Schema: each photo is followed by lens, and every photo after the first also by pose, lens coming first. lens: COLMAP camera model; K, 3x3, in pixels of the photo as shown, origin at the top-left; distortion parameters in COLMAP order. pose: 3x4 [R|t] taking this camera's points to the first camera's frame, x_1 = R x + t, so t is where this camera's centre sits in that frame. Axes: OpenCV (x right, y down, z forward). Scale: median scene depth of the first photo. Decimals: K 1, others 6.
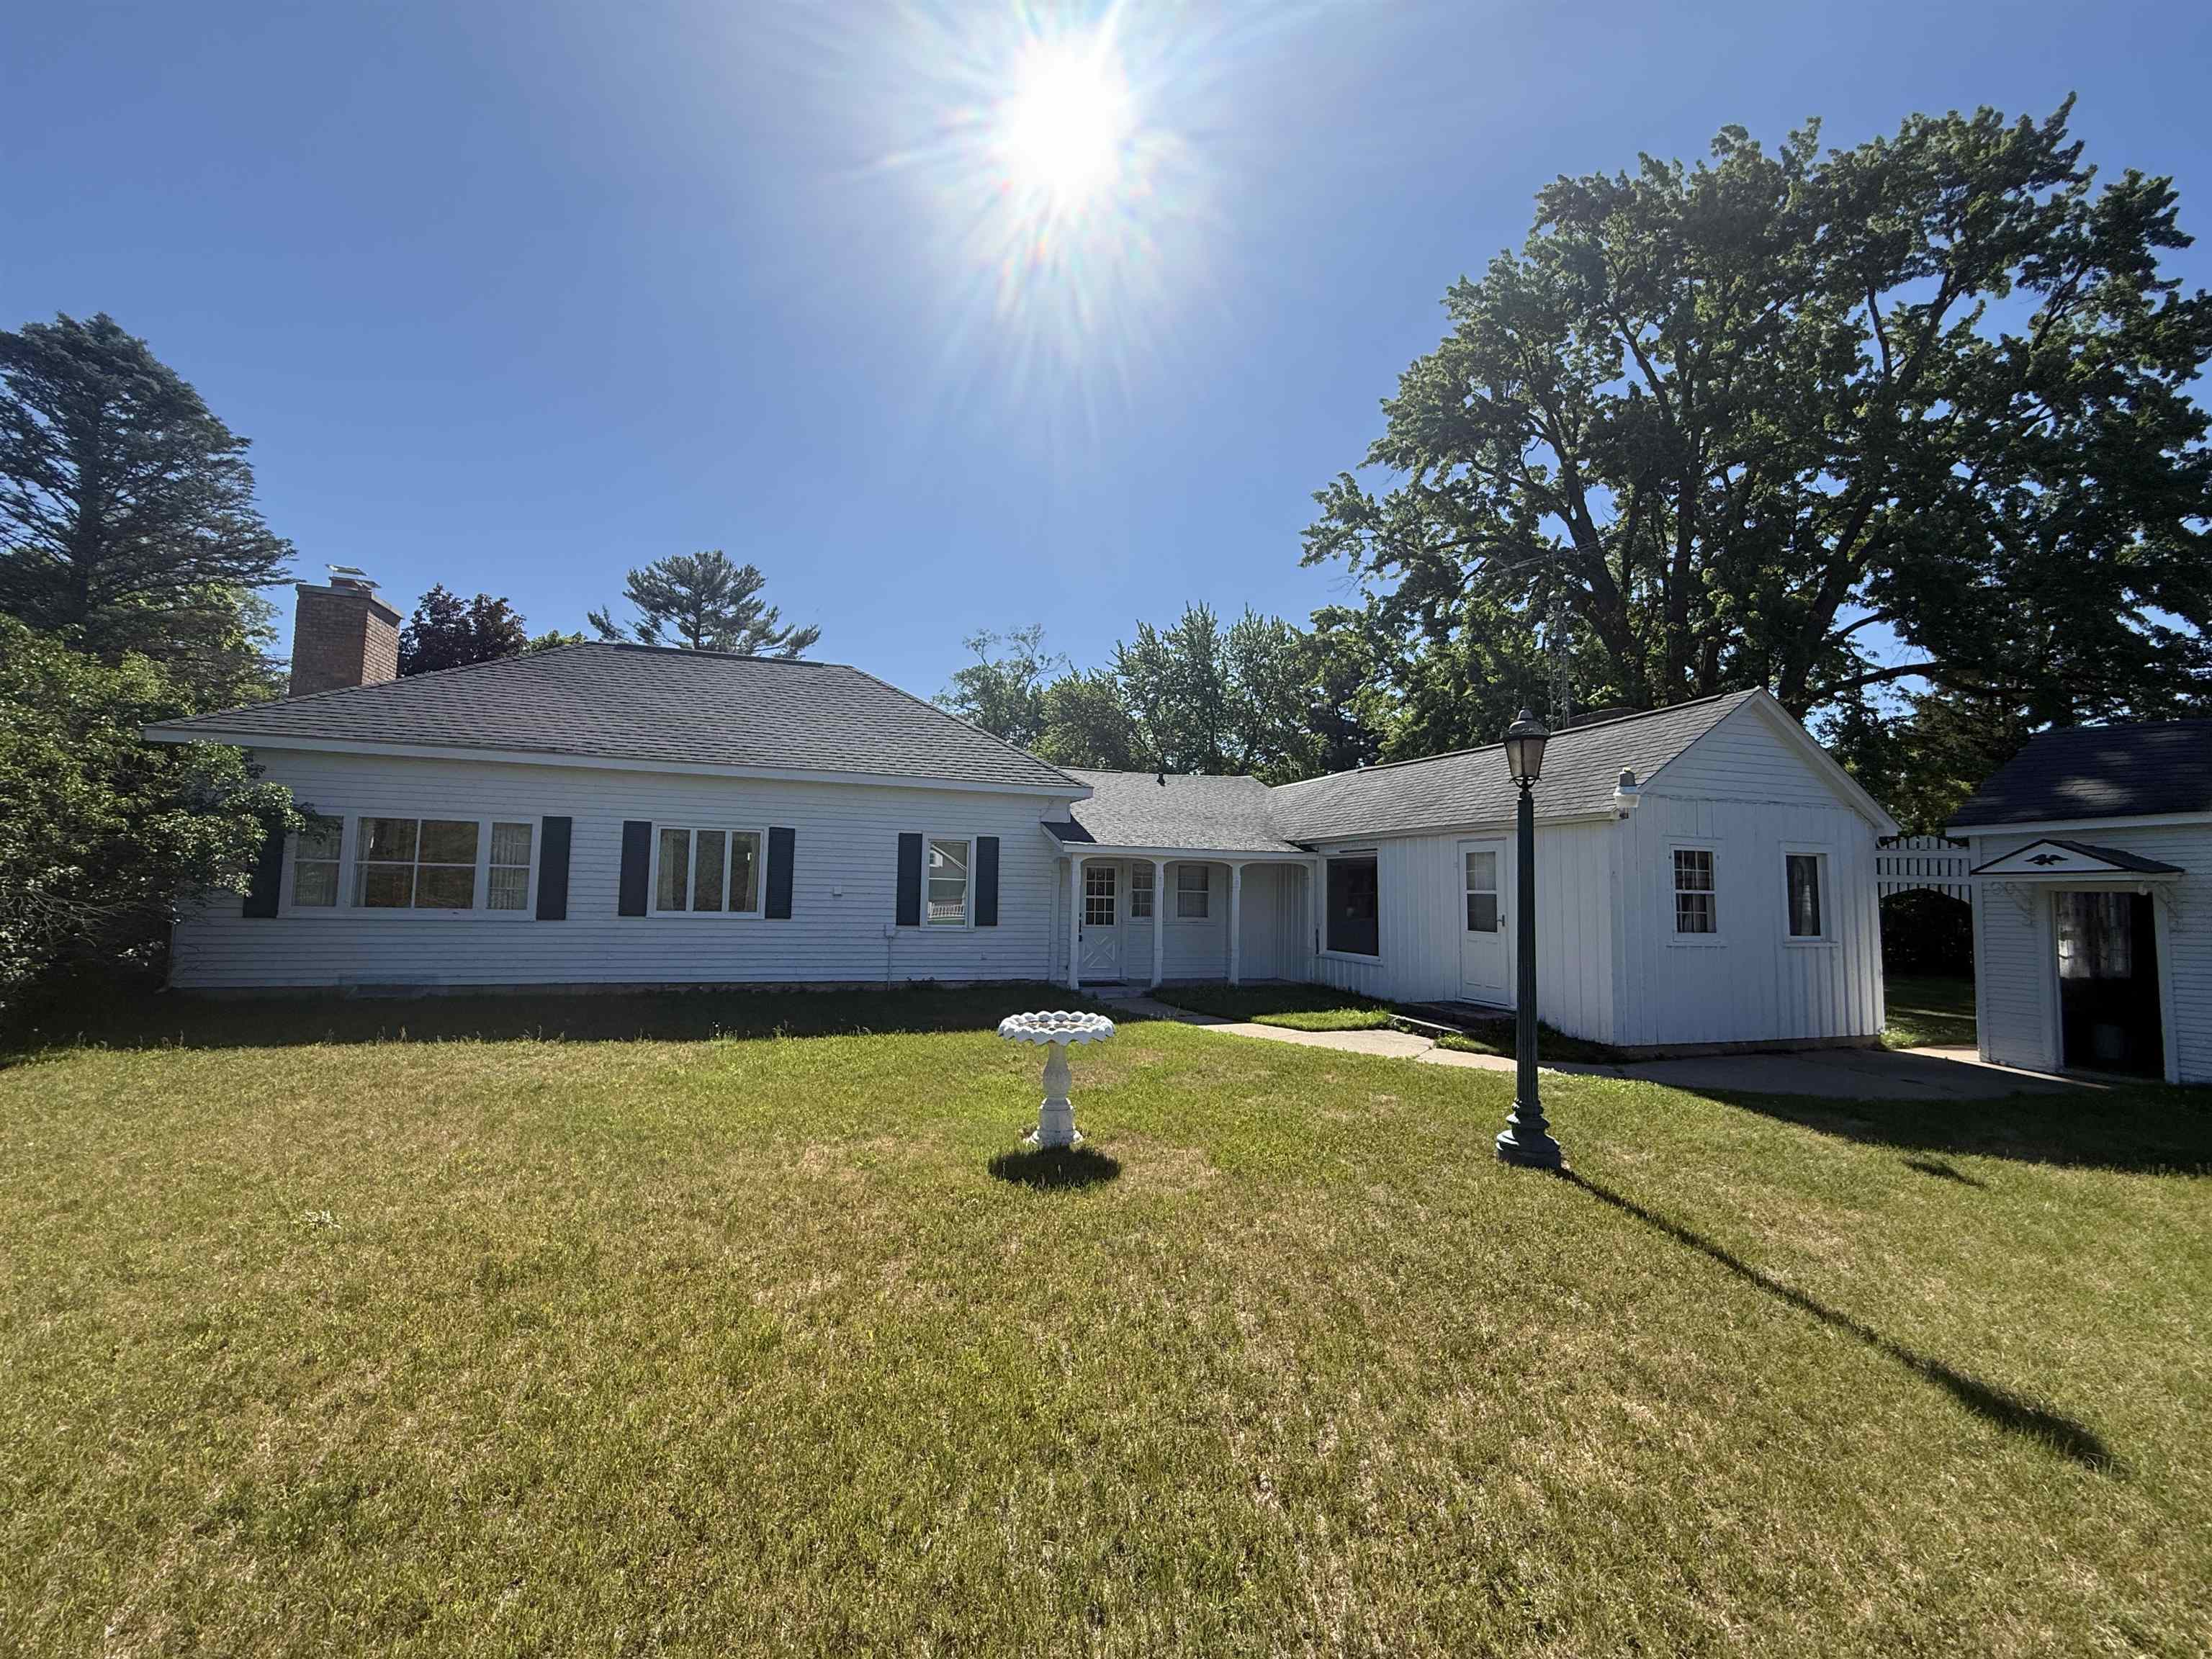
lens RADIAL K [[882.2, 0, 1098.8], [0, 882.2, 833.7], [0, 0, 1]] dist [-0.002595, 0.001441]
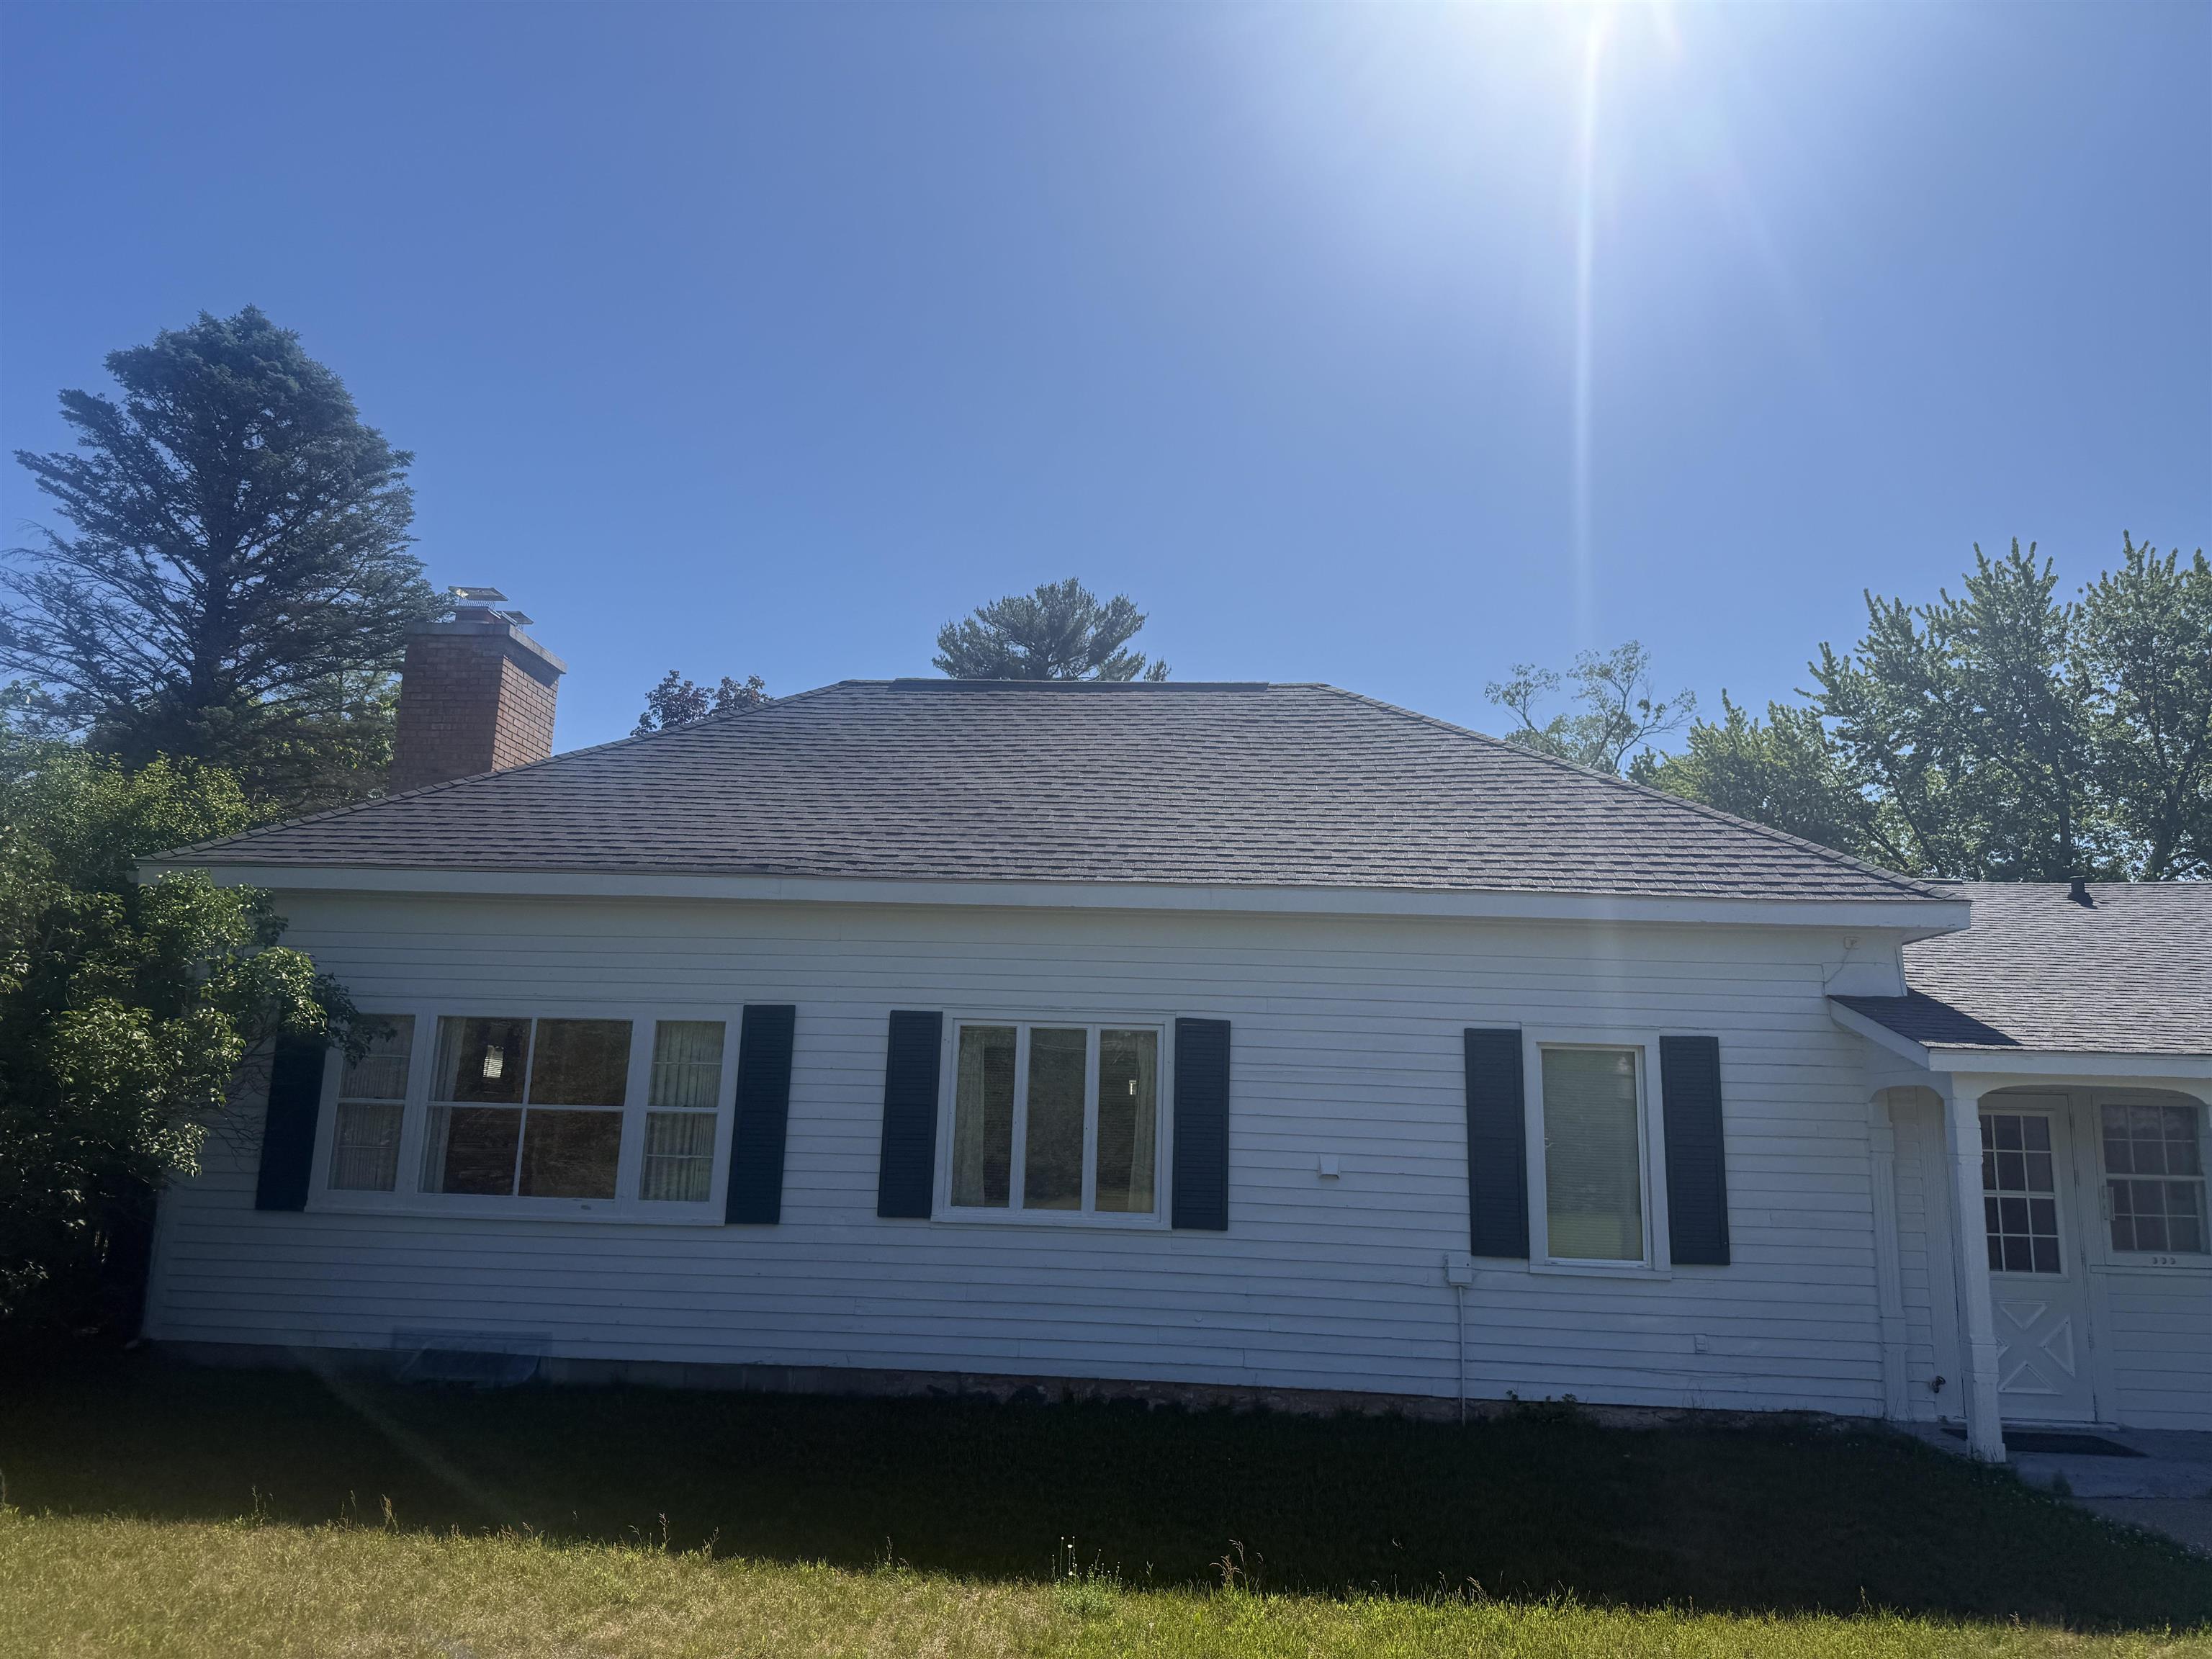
lens RADIAL K [[1552.4, 0, 1096.7], [0, 1552.4, 844.6], [0, 0, 1]] dist [0.075454, -0.094700]
pose [[0.922659, -0.065719, -0.379975, -0.087913], [0.014978, 0.990735, -0.134983, 0.008918], [0.385326, 0.118852, 0.915095, 0.210021]]
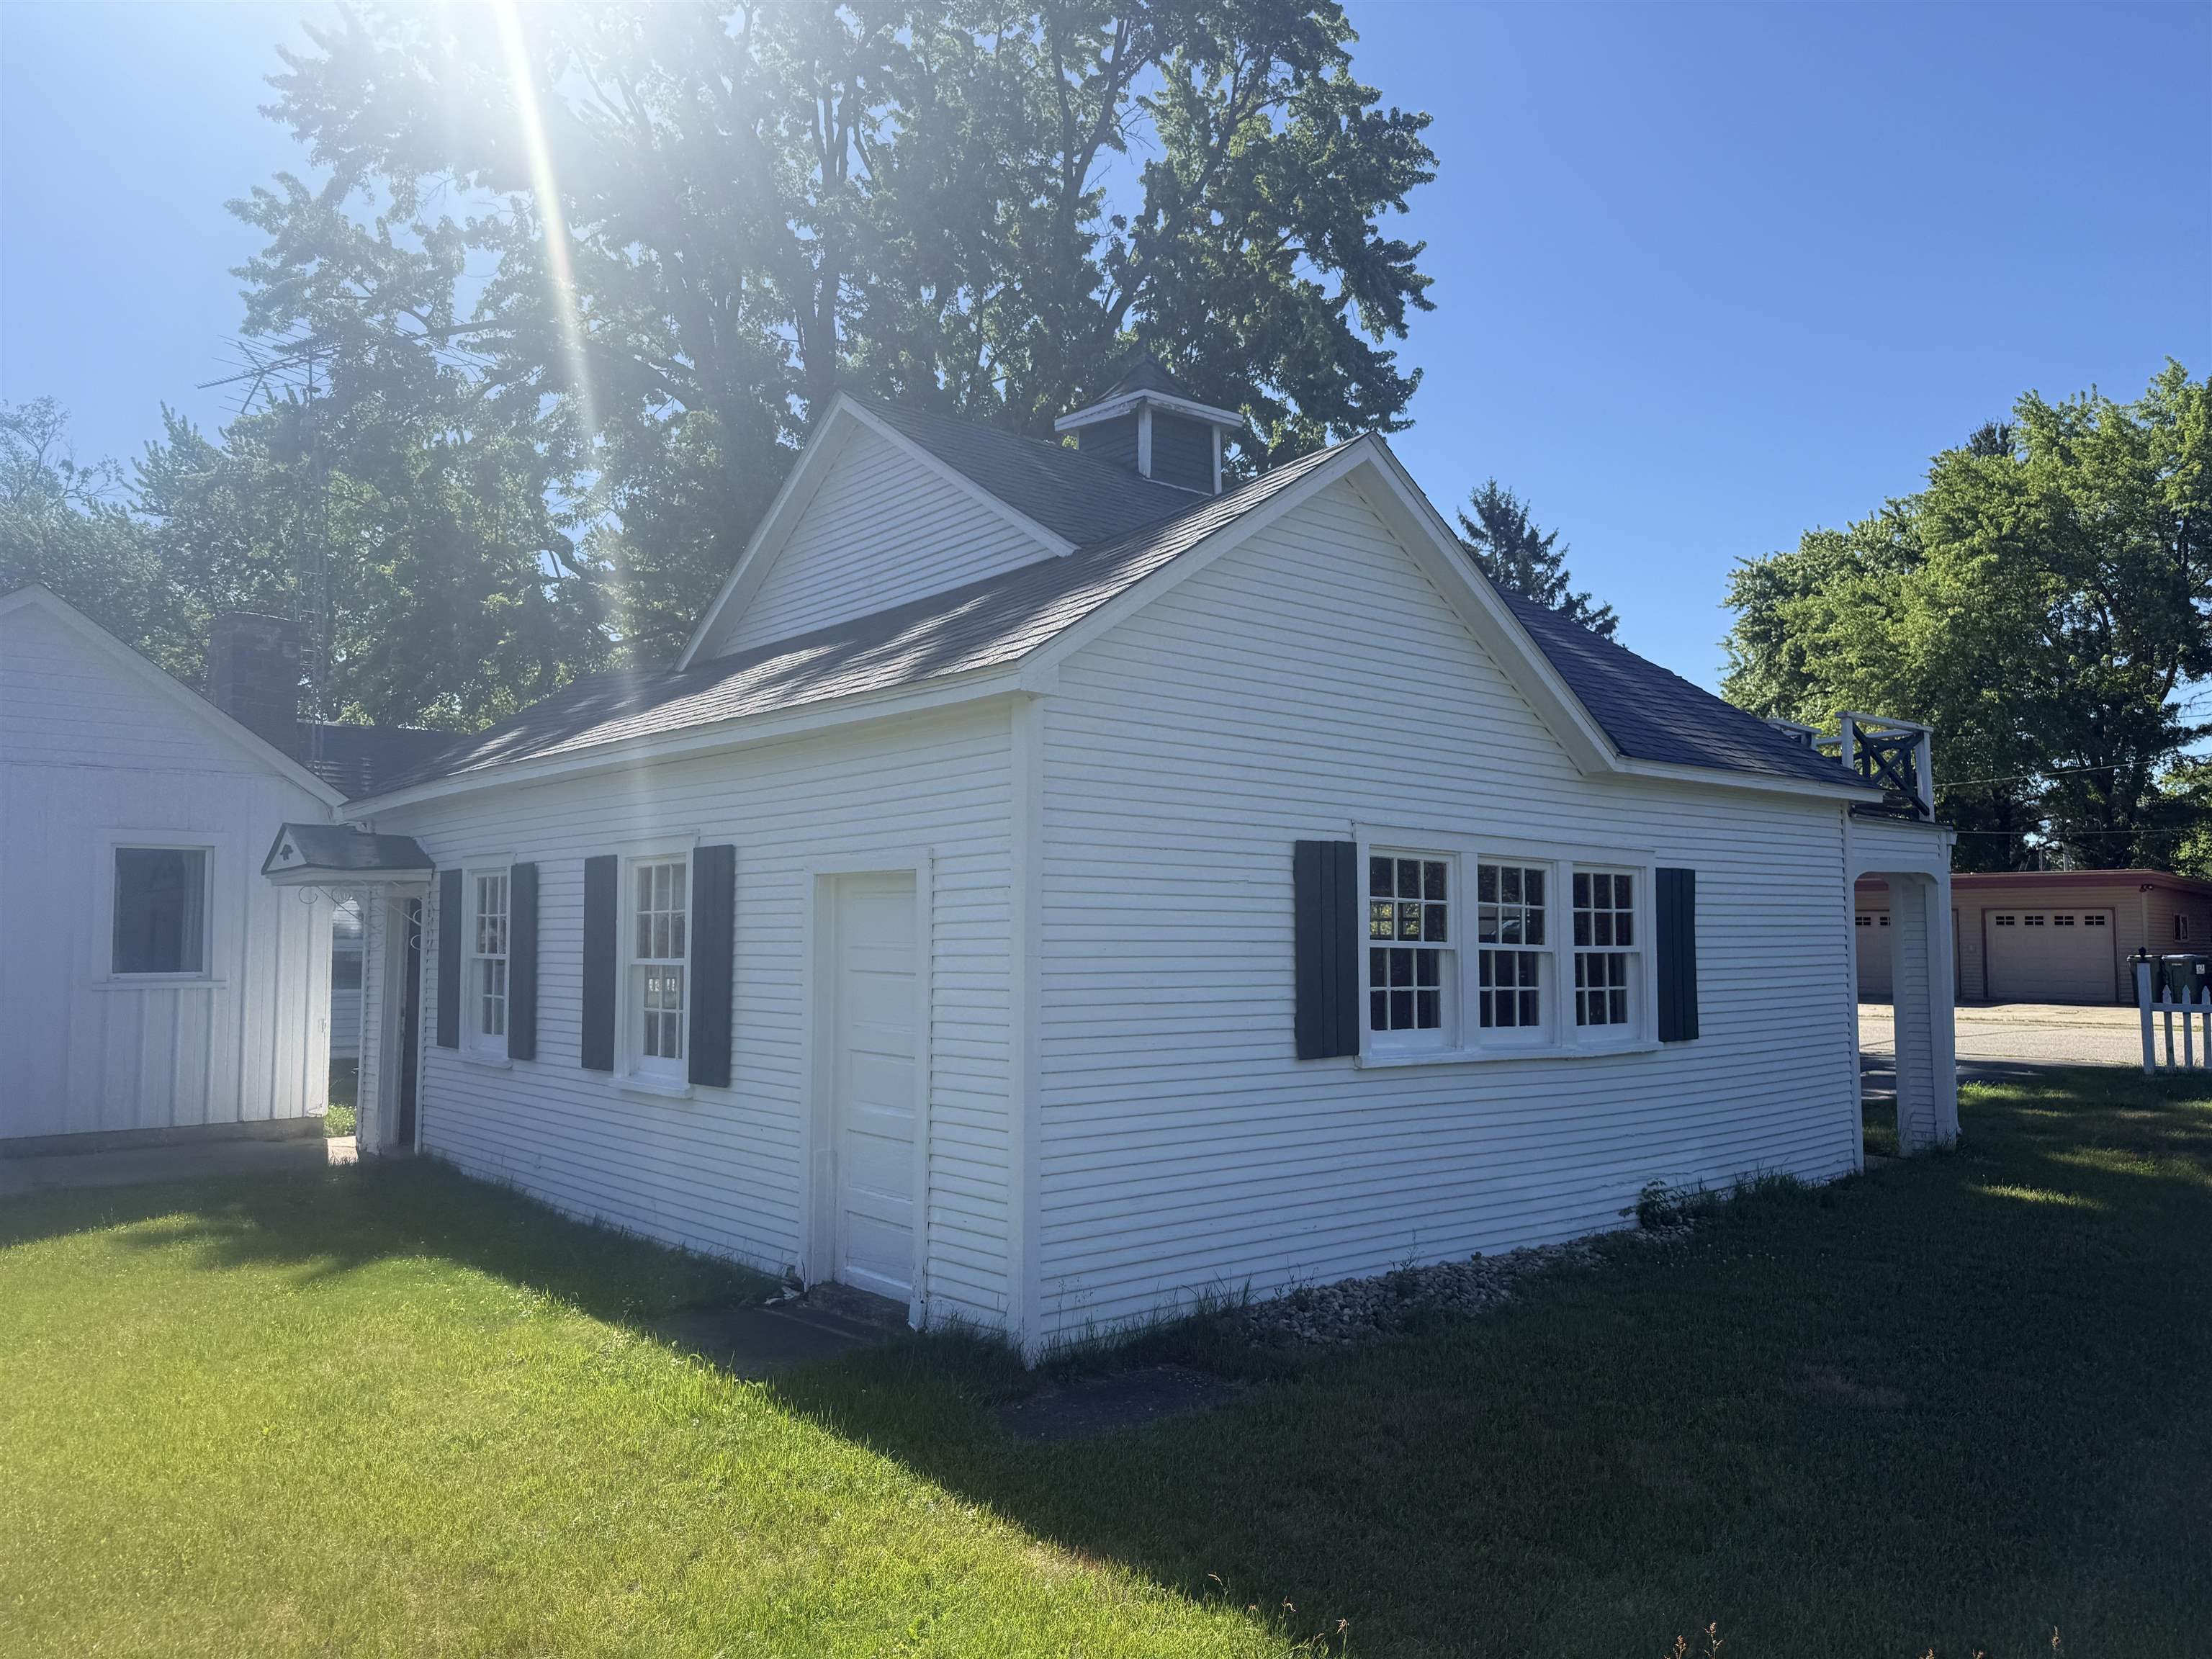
lens RADIAL K [[1552.4, 0, 1061.0], [0, 1552.4, 865.5], [0, 0, 1]] dist [0.075454, -0.094700]
pose [[0.925267, -0.002968, 0.379306, 0.623979], [-0.006415, 0.999704, 0.023473, 0.002933], [-0.379263, -0.024153, 0.924974, -0.207516]]
